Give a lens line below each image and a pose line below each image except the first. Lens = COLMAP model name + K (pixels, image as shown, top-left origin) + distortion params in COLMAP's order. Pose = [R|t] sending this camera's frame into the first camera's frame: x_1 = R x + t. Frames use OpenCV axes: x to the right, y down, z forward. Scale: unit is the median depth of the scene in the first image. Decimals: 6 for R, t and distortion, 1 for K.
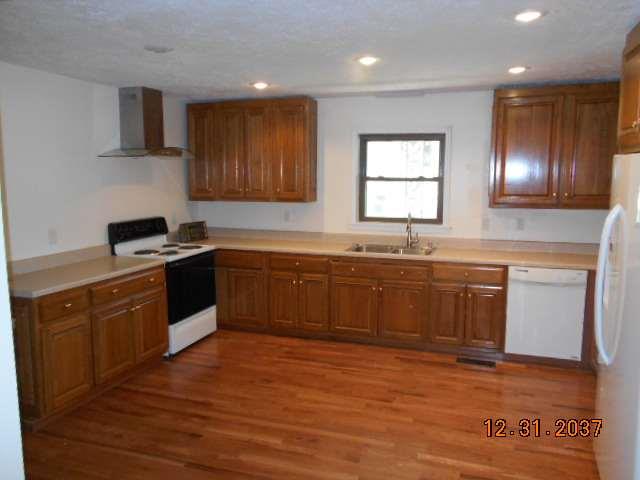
lens RADIAL K [[501.3, 0, 320.7], [0, 501.3, 242.2], [0, 0, 1]] dist [-0.103067, 0.055750]
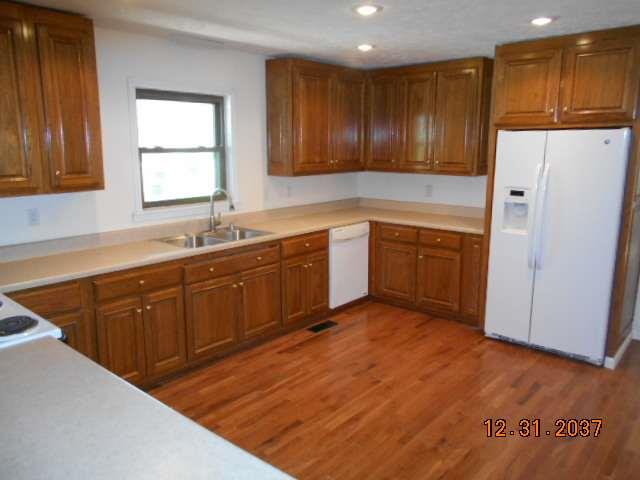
lens RADIAL K [[501.3, 0, 321.9], [0, 501.3, 239.3], [0, 0, 1]] dist [-0.103067, 0.055750]
pose [[0.352084, -0.176566, 0.919163, -0.556618], [0.120056, 0.982453, 0.142736, -0.077375], [-0.928237, 0.060096, 0.367104, 0.548019]]
